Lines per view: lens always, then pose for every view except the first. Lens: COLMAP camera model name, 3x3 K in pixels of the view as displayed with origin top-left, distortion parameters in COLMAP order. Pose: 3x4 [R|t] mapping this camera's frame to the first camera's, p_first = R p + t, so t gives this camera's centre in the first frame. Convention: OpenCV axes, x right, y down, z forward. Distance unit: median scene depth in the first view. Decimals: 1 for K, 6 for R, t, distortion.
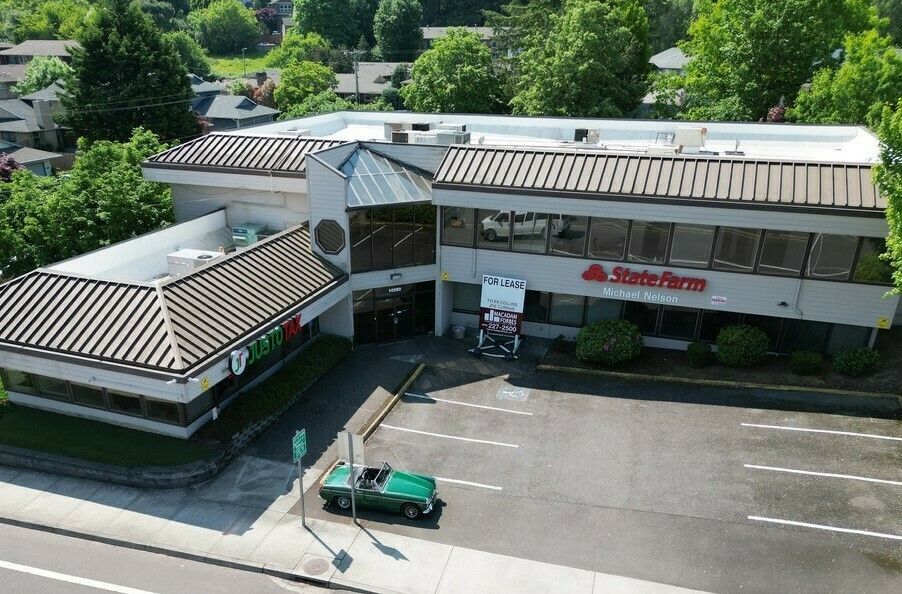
lens RADIAL K [[621.7, 0, 435.4], [0, 621.7, 298.7], [0, 0, 1]] dist [0.003456, -0.003340]
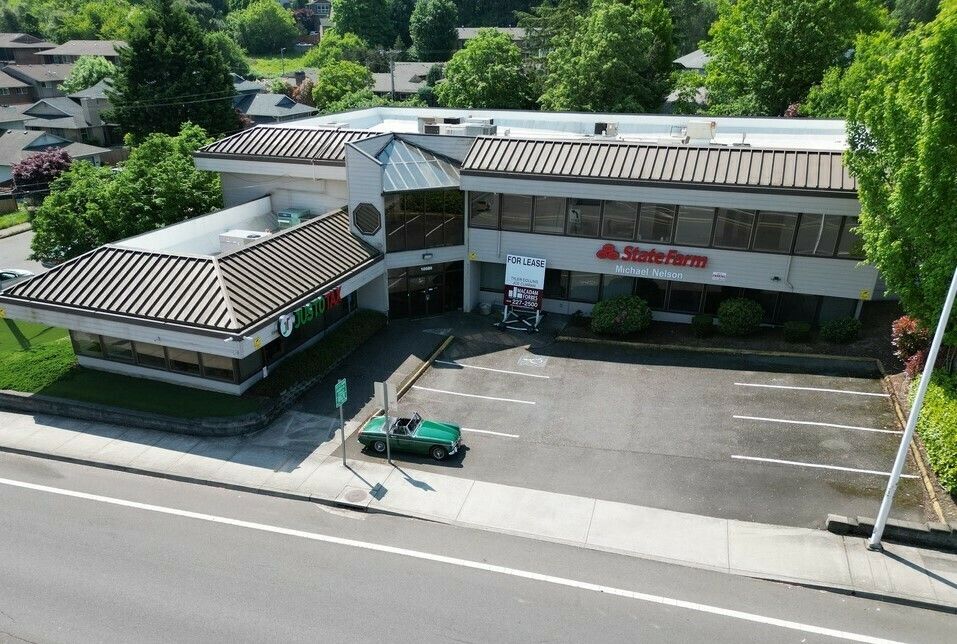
lens RADIAL K [[664.0, 0, 478.5], [0, 664.0, 322.0], [0, 0, 1]] dist [0.002705, -0.001999]
pose [[0.999999, 0.000910, -0.000525, 0.027476], [-0.000908, 0.999984, 0.005607, 0.074350], [0.000530, -0.005606, 0.999984, -0.172011]]
